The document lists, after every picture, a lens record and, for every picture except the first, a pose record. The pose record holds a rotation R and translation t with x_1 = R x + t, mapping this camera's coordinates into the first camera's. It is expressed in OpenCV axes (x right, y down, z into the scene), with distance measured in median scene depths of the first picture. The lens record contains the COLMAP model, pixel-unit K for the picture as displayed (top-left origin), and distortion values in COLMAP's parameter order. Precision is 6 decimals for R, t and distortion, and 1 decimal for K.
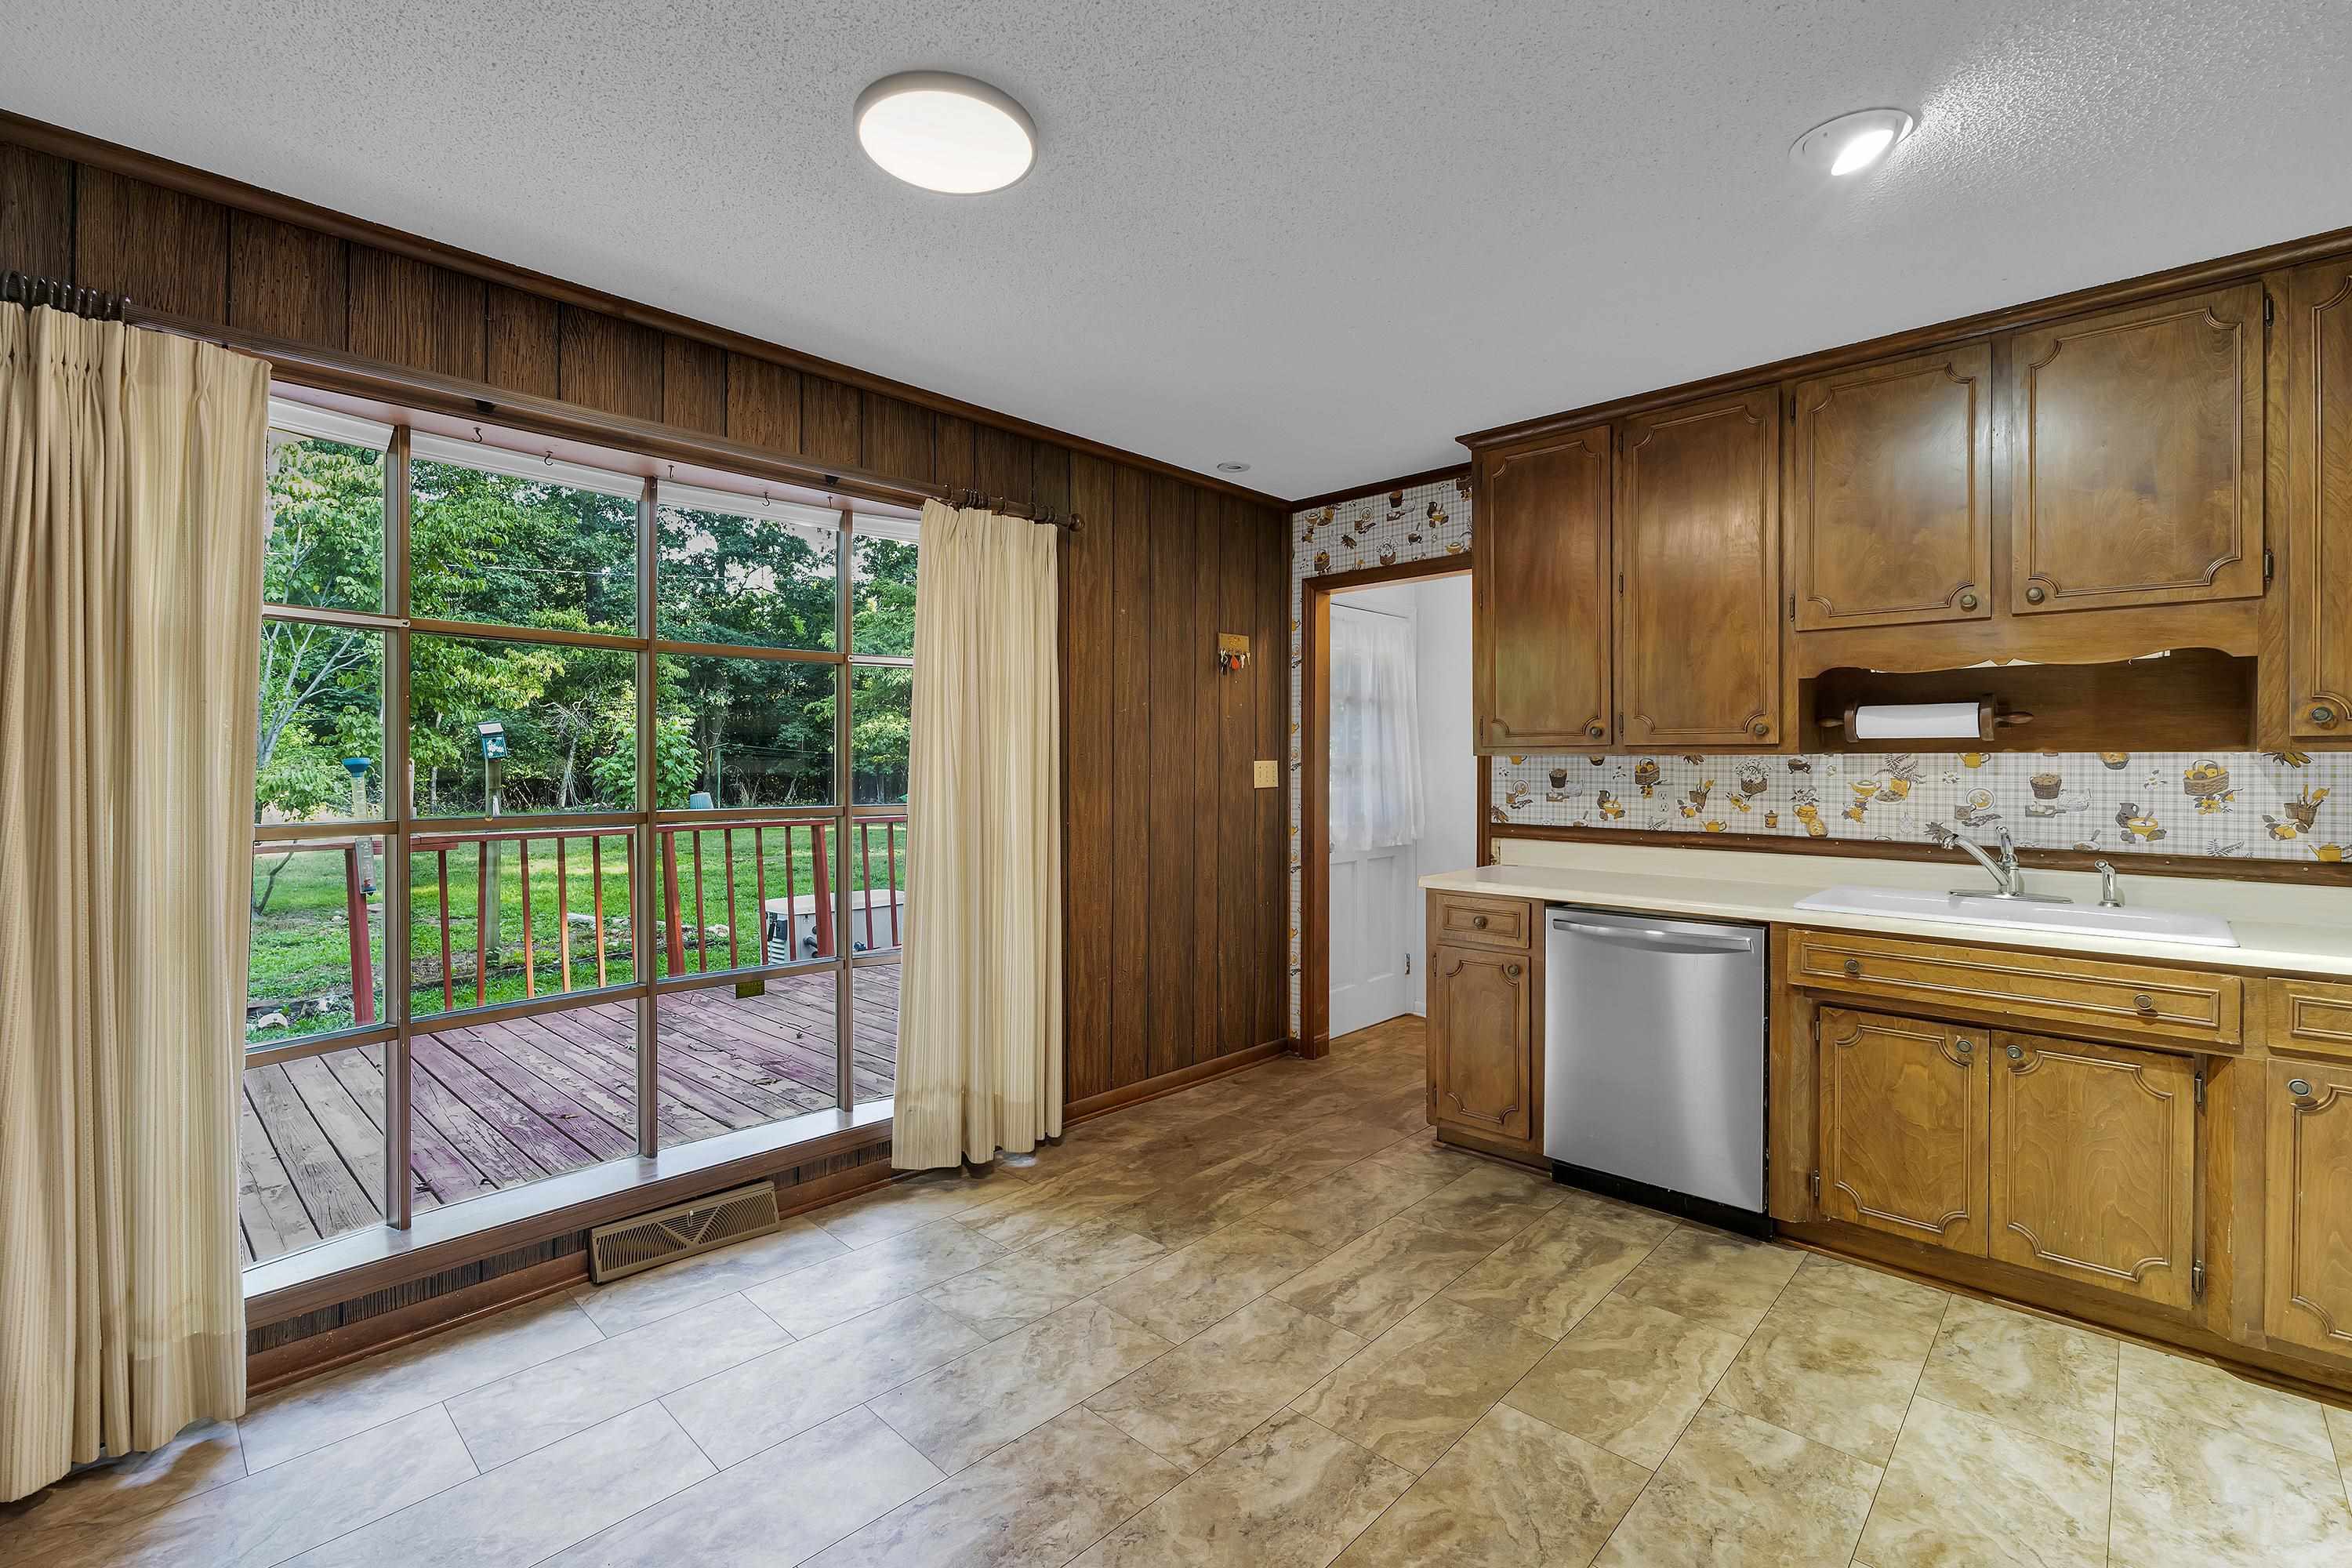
lens RADIAL K [[1039.6, 0, 1173.2], [0, 1039.6, 779.4], [0, 0, 1]] dist [0.000769, 0.000032]
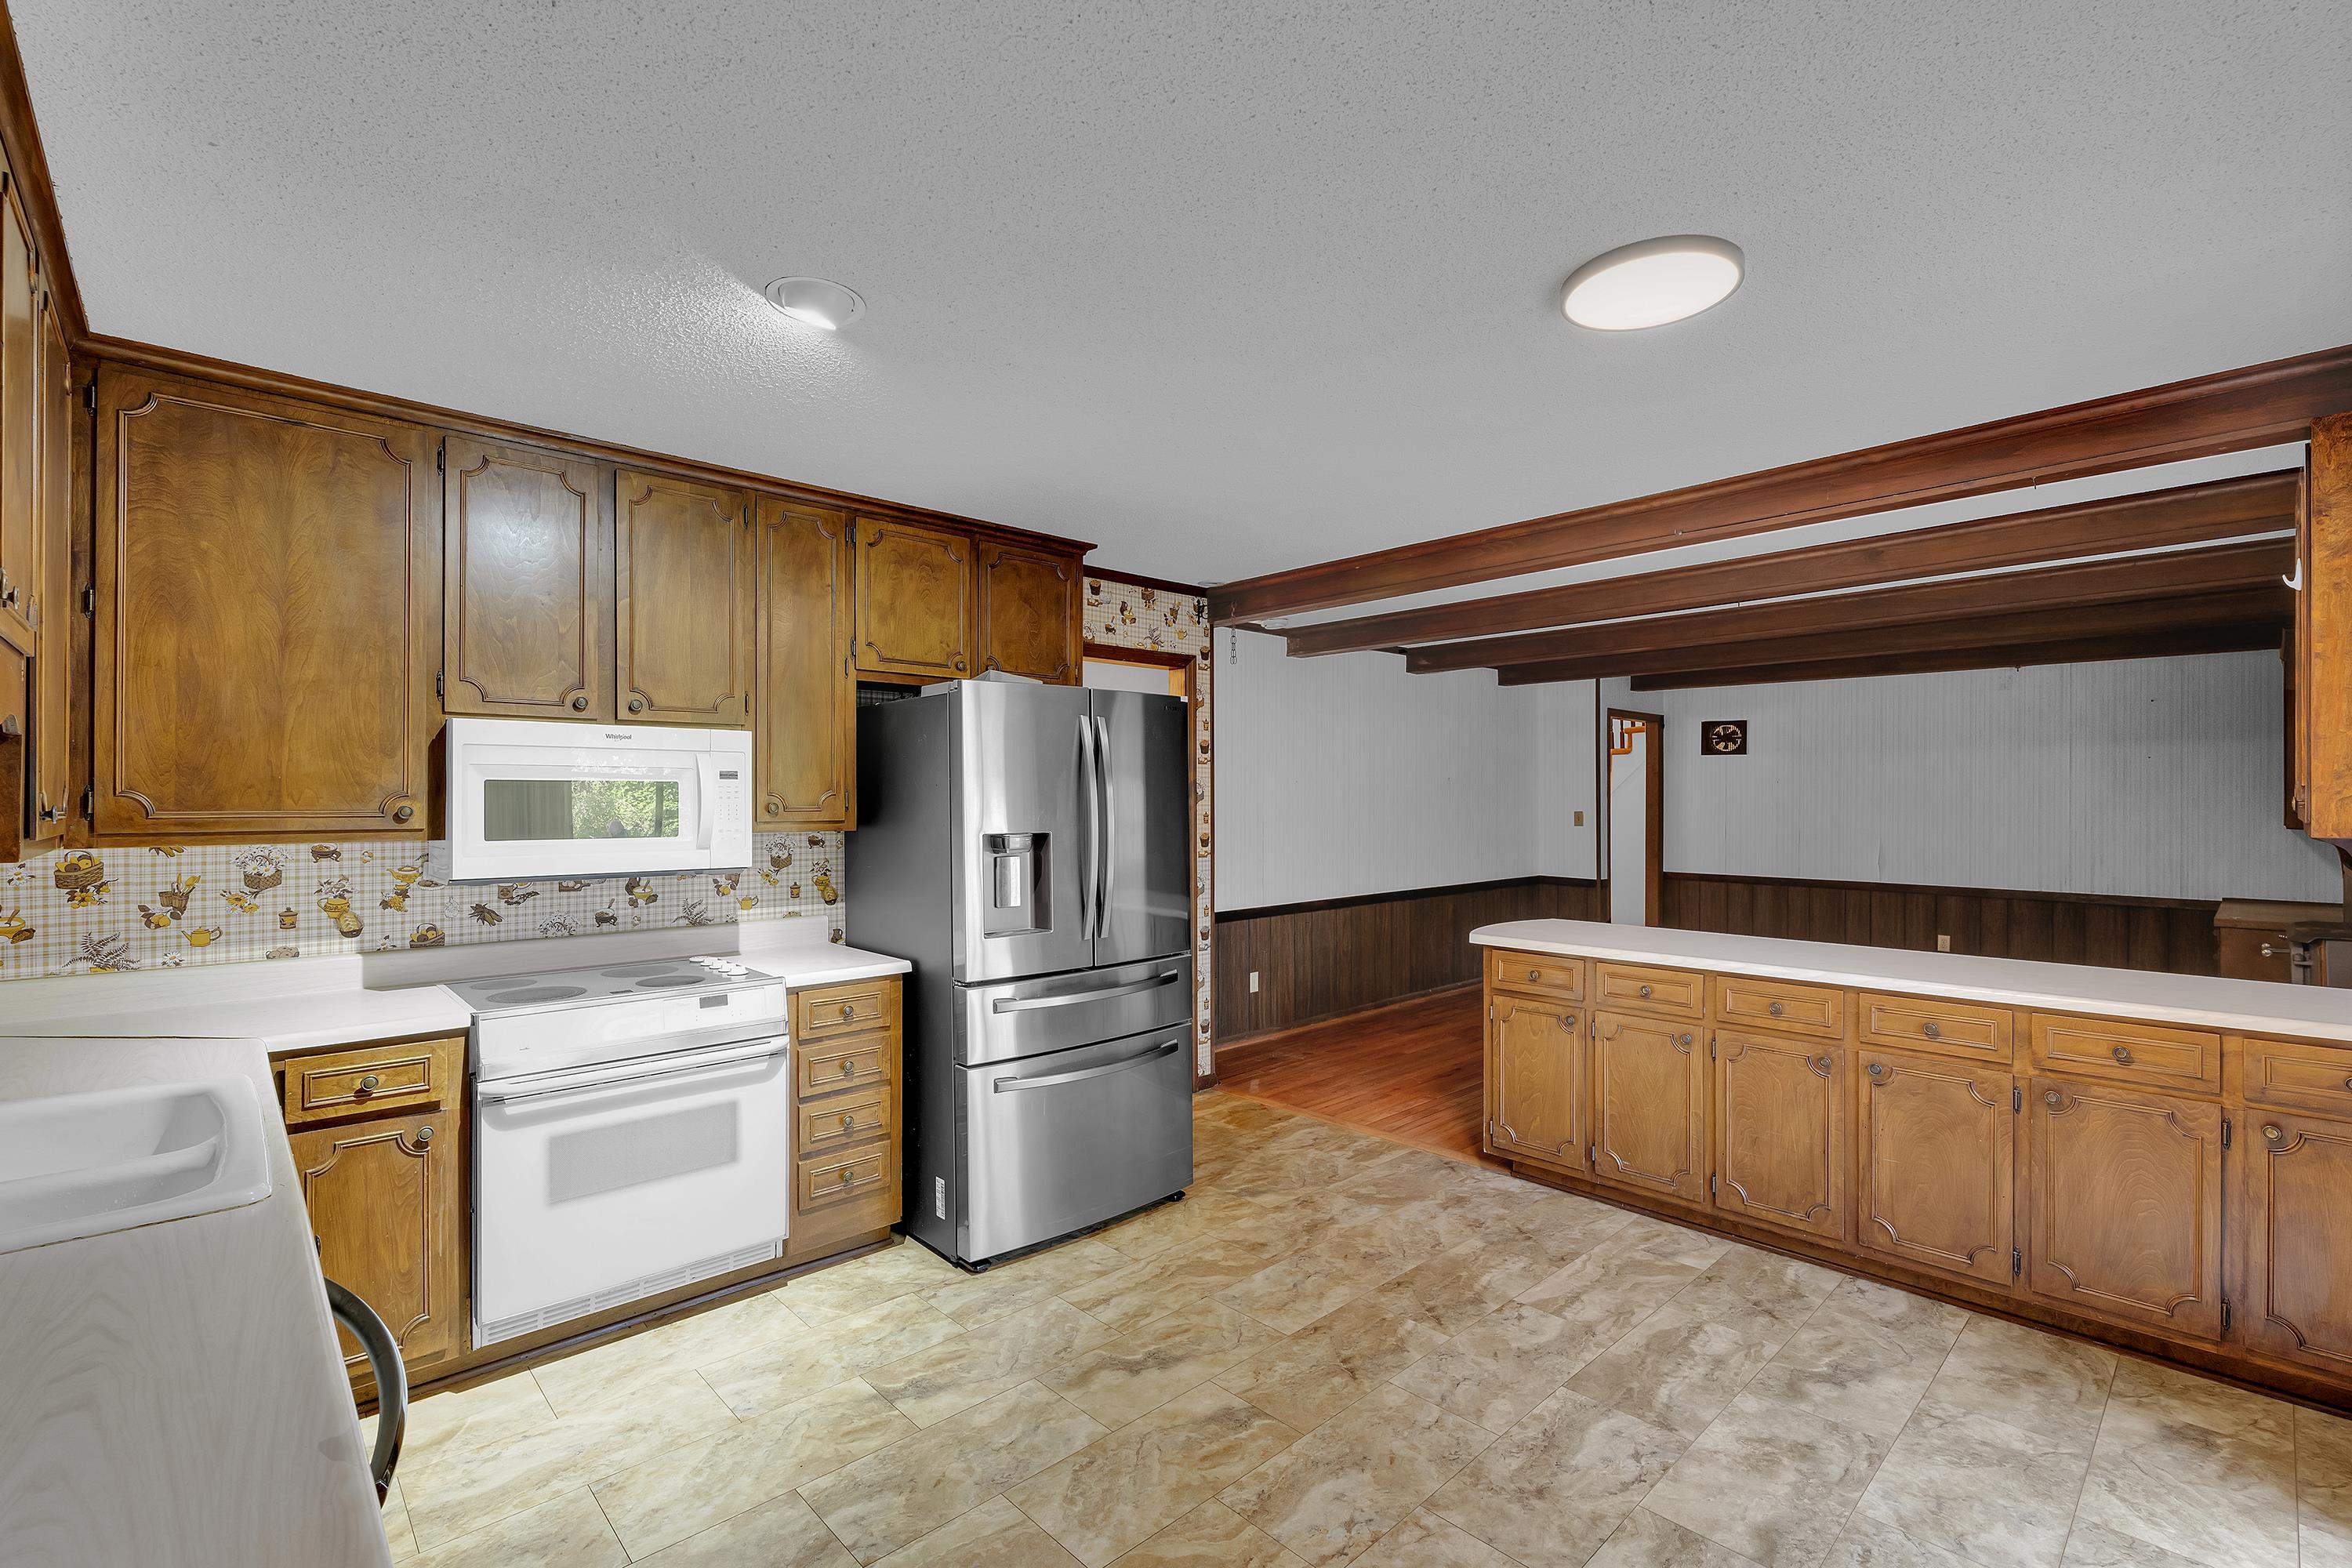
lens RADIAL K [[1039.6, 0, 1182.7], [0, 1039.6, 793.0], [0, 0, 1]] dist [0.000769, 0.000032]
pose [[-0.998532, -0.020141, 0.050280, 0.223432], [-0.020316, 0.999789, -0.002980, -0.079209], [-0.050209, -0.003997, -0.998731, 2.075771]]
